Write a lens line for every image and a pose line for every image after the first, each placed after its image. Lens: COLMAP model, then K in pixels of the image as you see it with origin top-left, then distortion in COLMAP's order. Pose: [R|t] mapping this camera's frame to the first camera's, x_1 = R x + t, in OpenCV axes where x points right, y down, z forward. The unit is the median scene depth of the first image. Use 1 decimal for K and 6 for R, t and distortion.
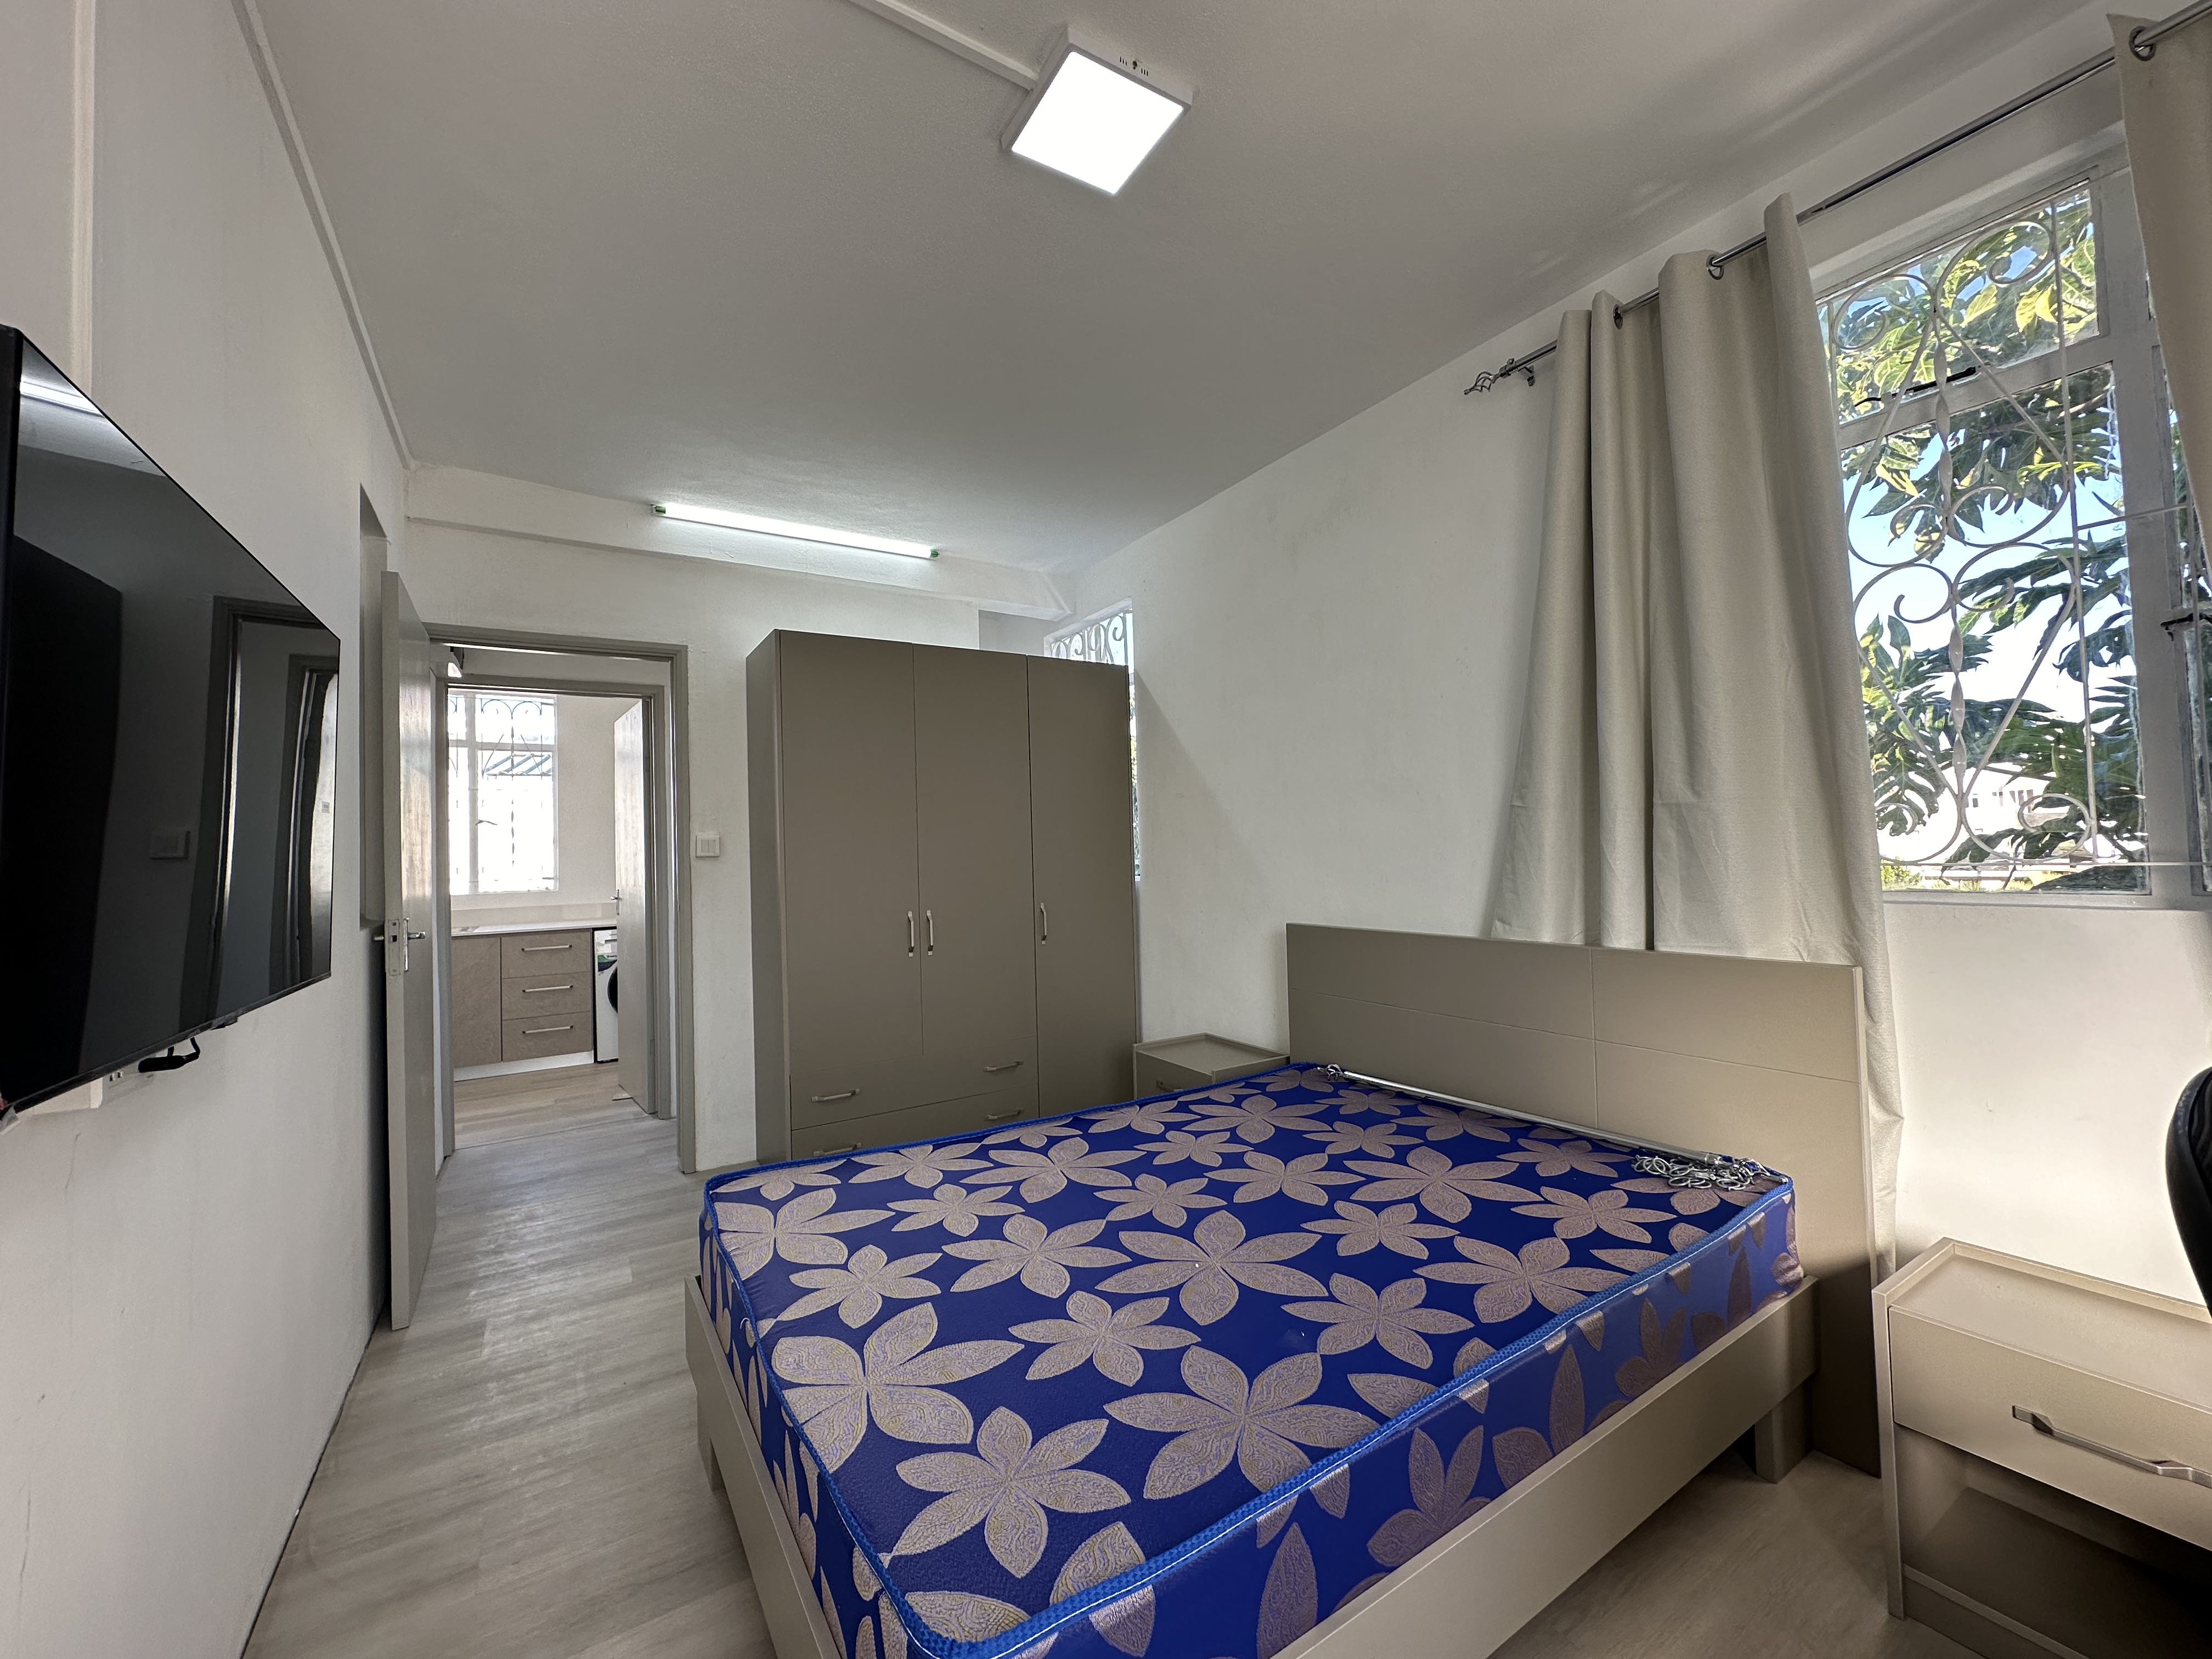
lens RADIAL K [[881.6, 0, 1111.1], [0, 881.6, 826.4], [0, 0, 1]] dist [-0.000745, 0.000521]
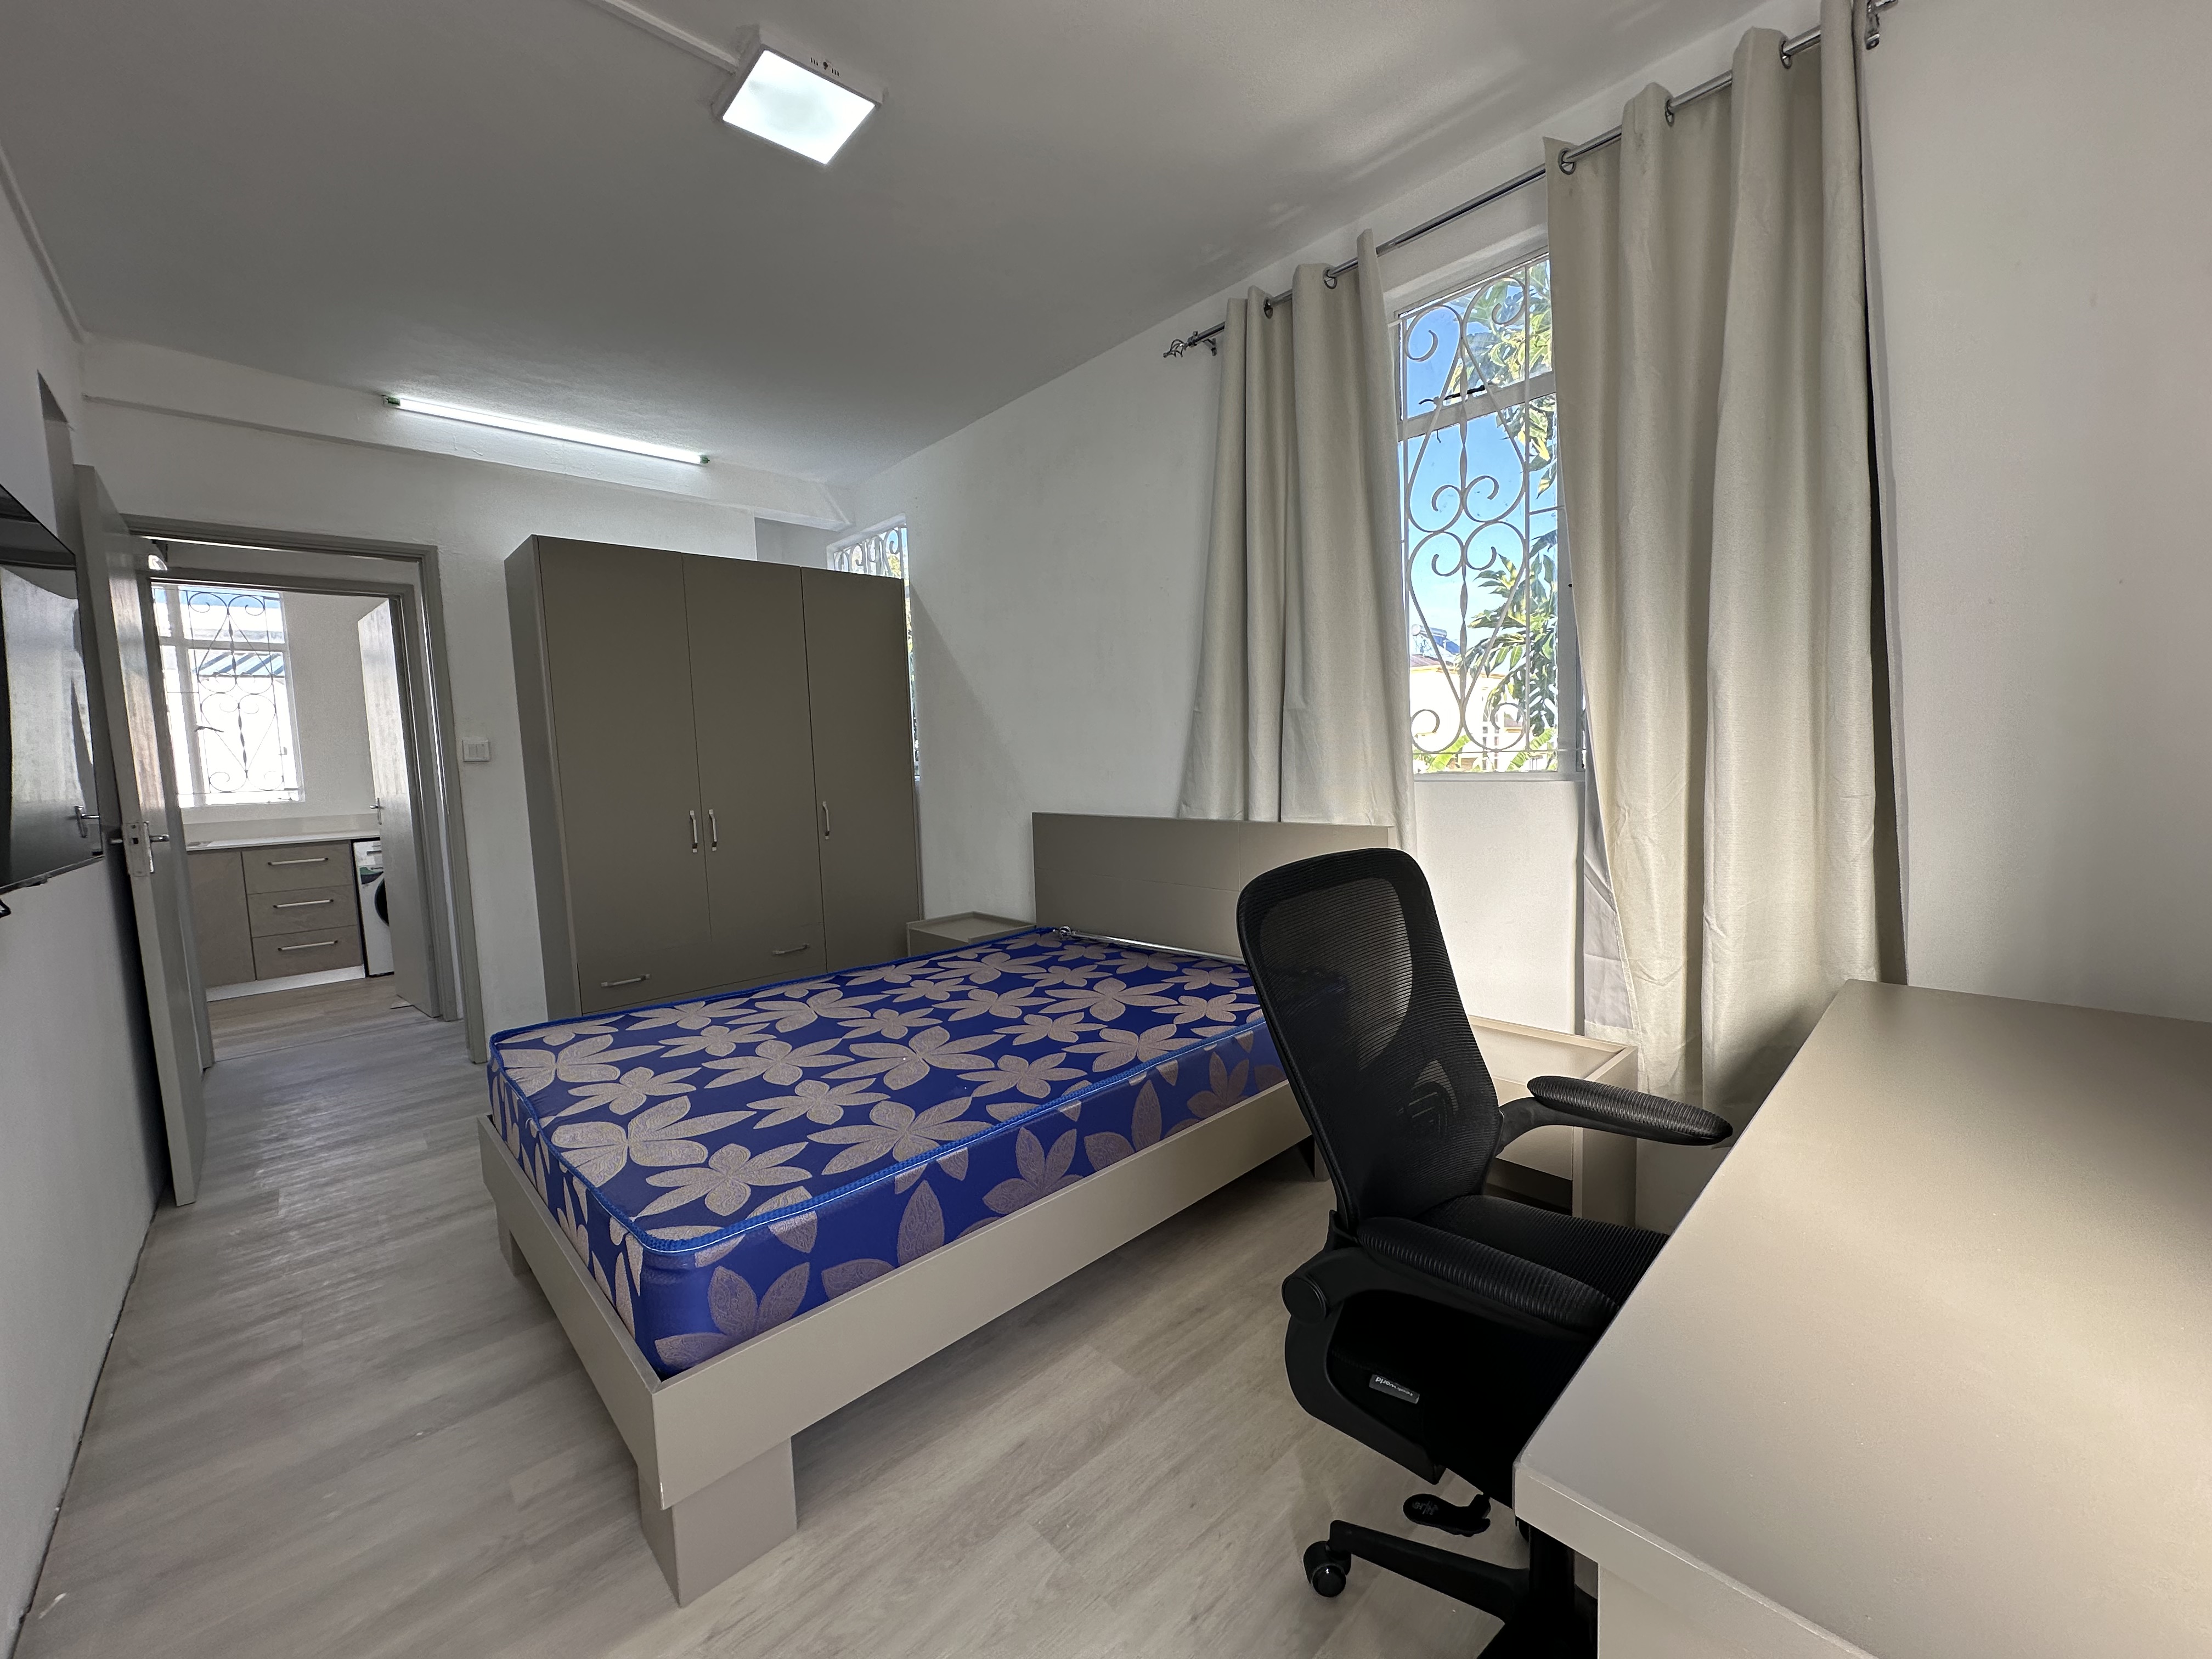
lens RADIAL K [[881.6, 0, 1111.1], [0, 881.6, 826.4], [0, 0, 1]] dist [-0.000745, 0.000521]
pose [[0.982439, -0.022593, 0.185209, 0.116377], [0.003054, 0.994456, 0.105108, 0.007904], [-0.186556, -0.102696, 0.977062, -0.224404]]
